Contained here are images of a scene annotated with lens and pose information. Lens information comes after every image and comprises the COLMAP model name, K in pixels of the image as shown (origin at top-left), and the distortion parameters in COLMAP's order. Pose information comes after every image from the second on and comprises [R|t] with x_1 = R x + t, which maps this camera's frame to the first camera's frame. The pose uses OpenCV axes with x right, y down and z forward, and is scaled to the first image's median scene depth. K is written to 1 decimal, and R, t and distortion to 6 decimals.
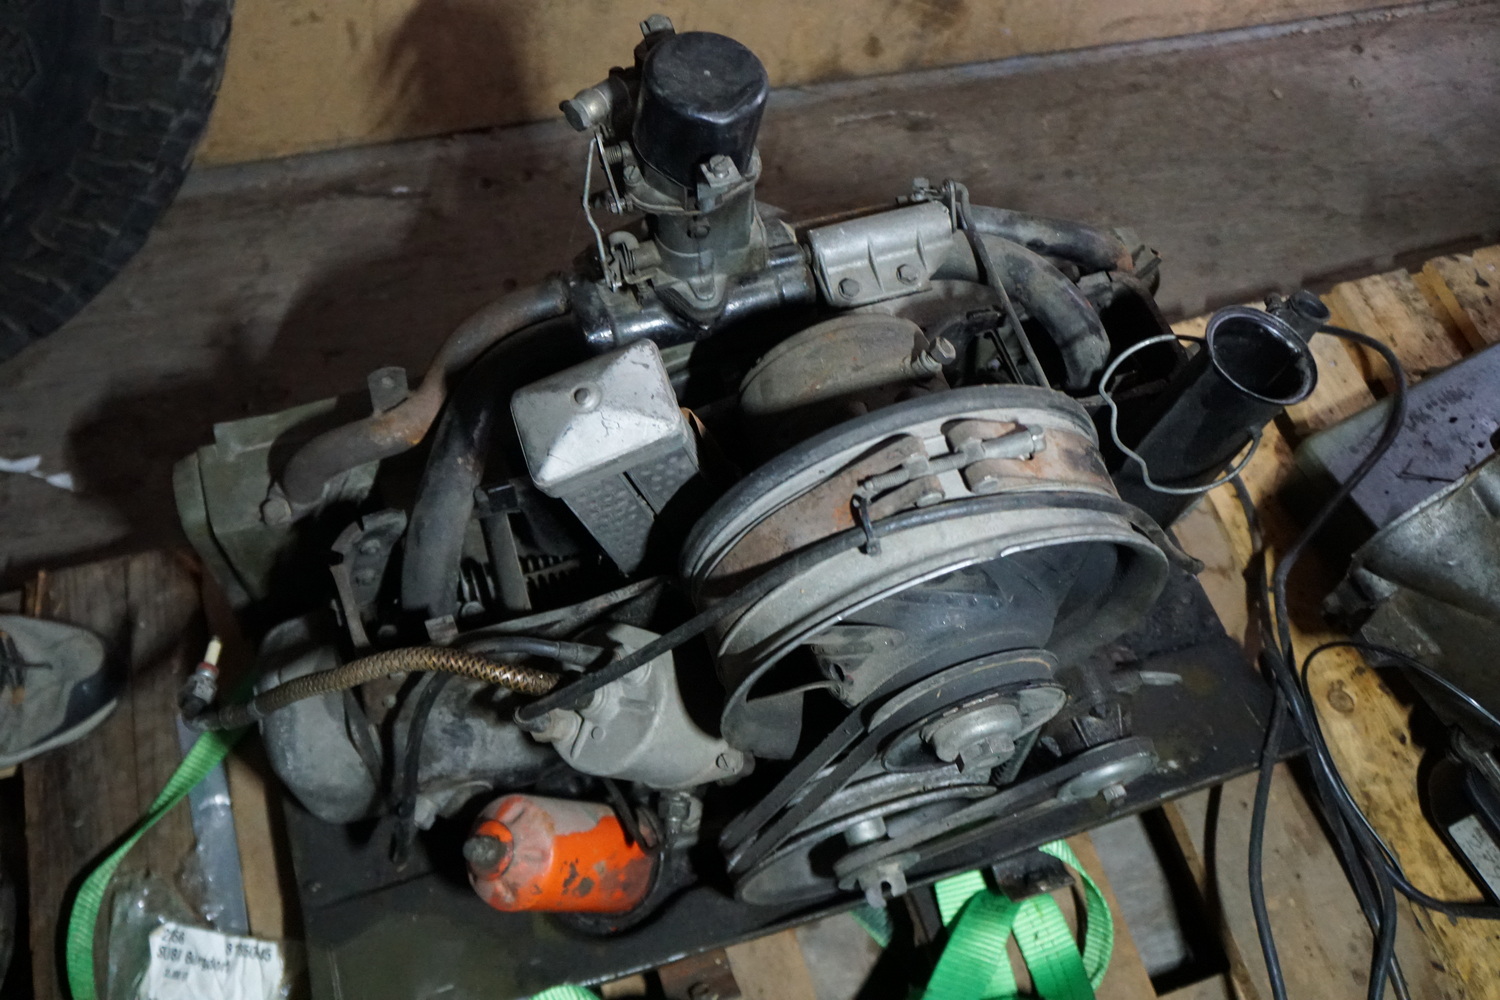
lens RADIAL K [[1447.5, 0, 743.5], [0, 1447.5, 500.5], [0, 0, 1]] dist [-0.031410, 0.000000]
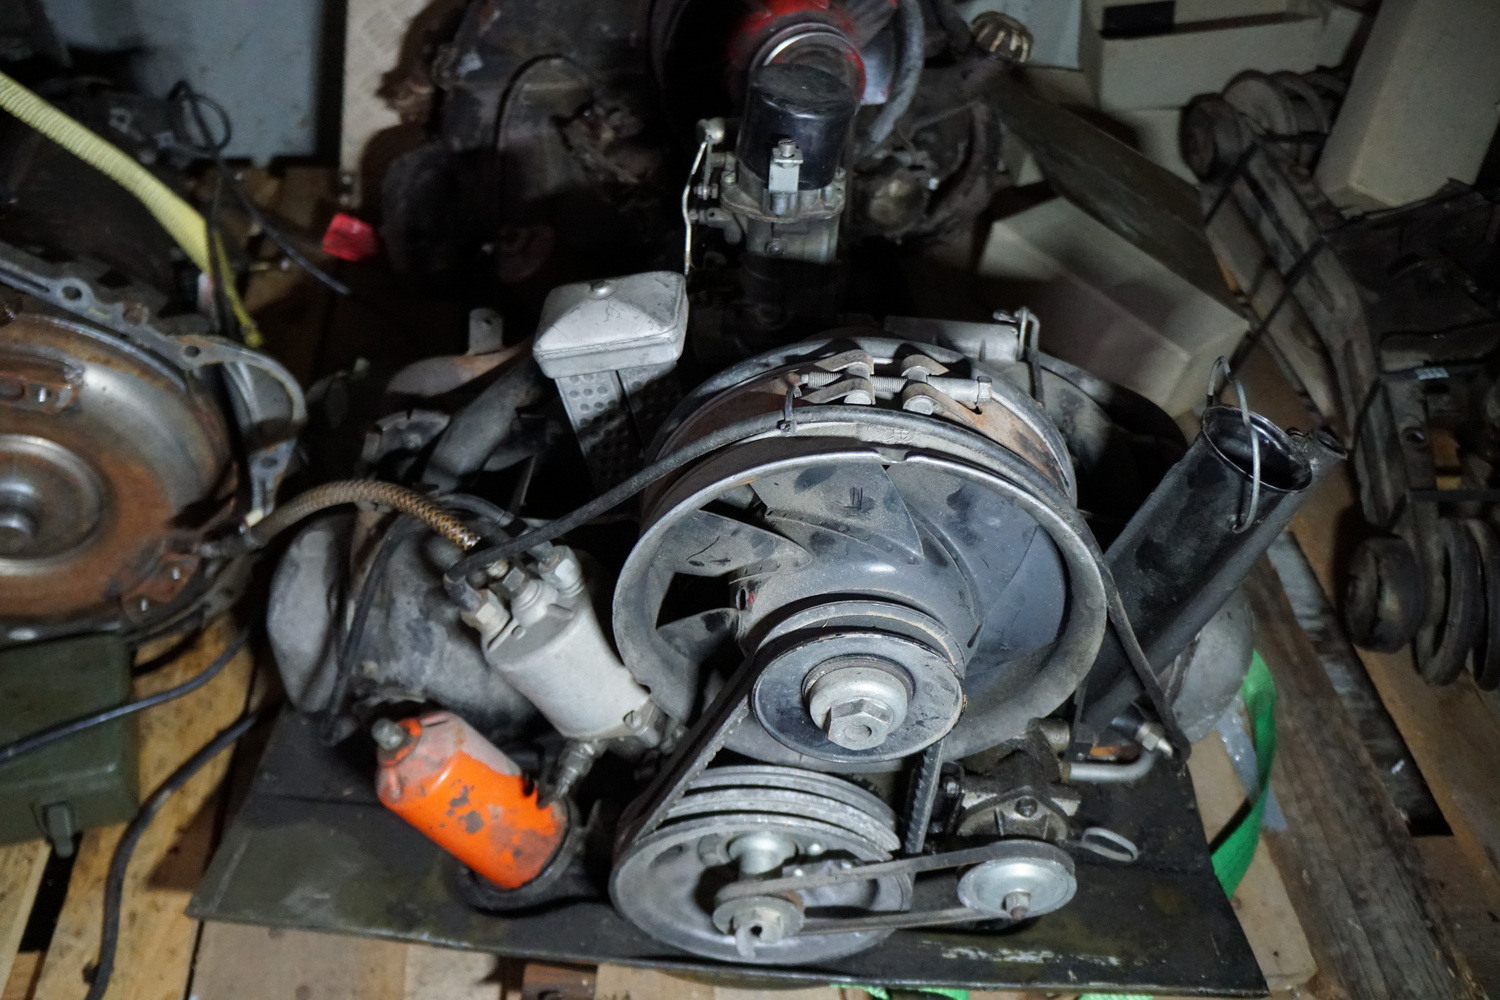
lens RADIAL K [[1212.0, 0, 739.4], [0, 1212.0, 504.0], [0, 0, 1]] dist [-0.122394, 0.046070]
pose [[0.934458, 0.266578, -0.236060, 0.205201], [-0.327887, 0.902724, -0.278530, 0.246667], [0.138847, 0.337676, 0.930965, 0.188304]]
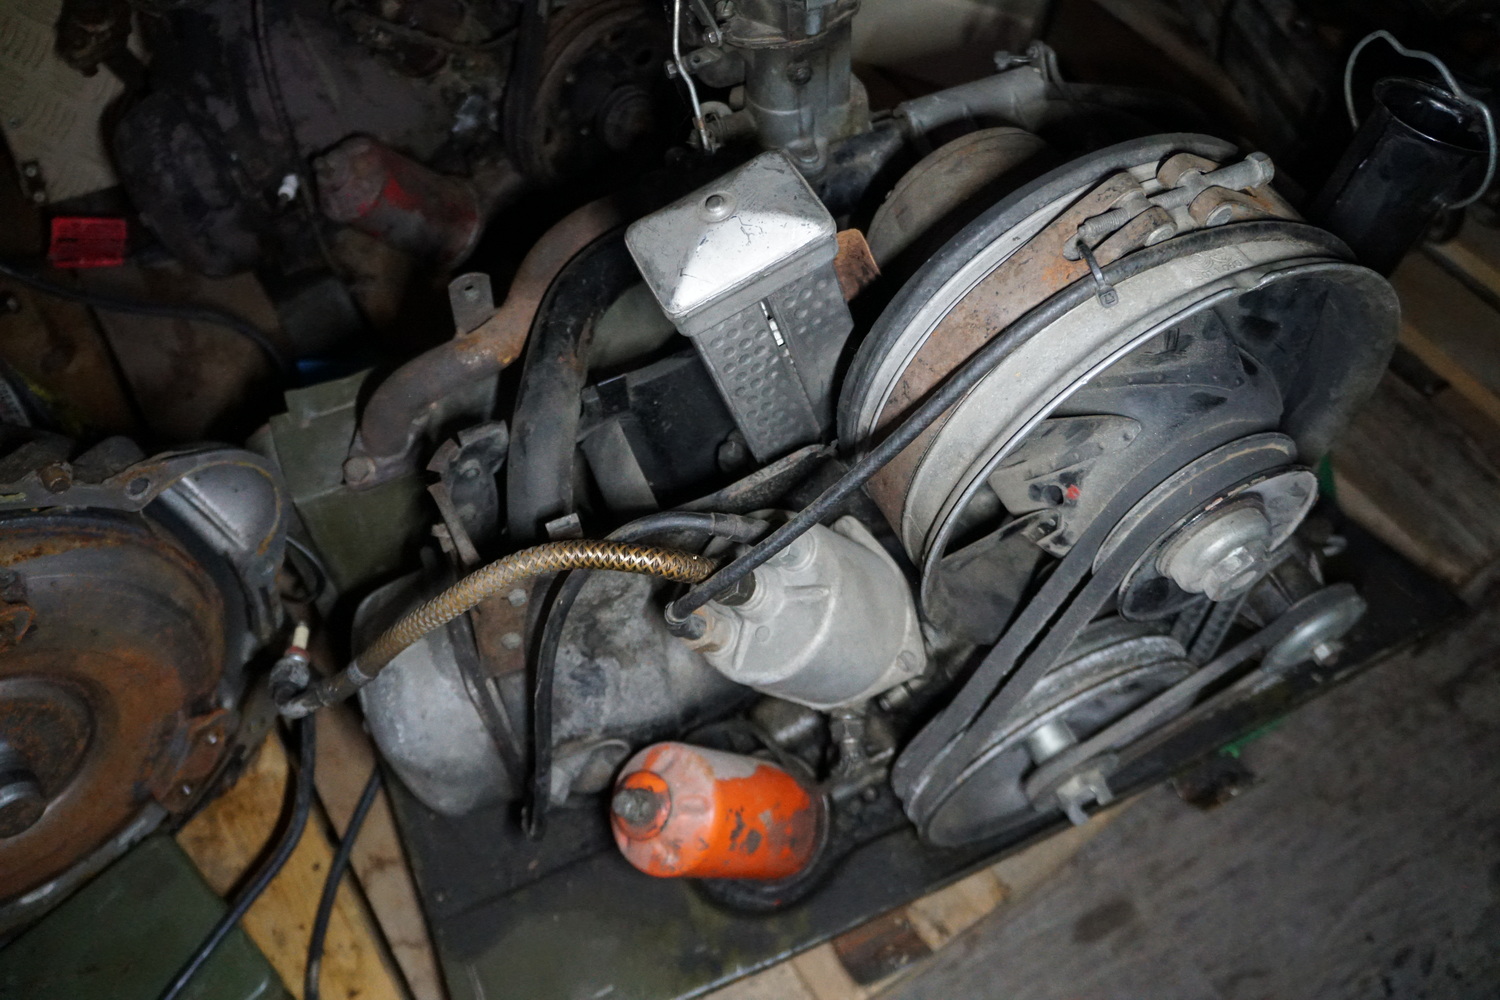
lens RADIAL K [[1212.0, 0, 757.2], [0, 1212.0, 495.6], [0, 0, 1]] dist [-0.122394, 0.046070]
pose [[0.992233, -0.120899, 0.029288, -0.106692], [0.123448, 0.986000, -0.112091, 0.149065], [-0.015326, 0.114836, 0.993266, 0.269271]]
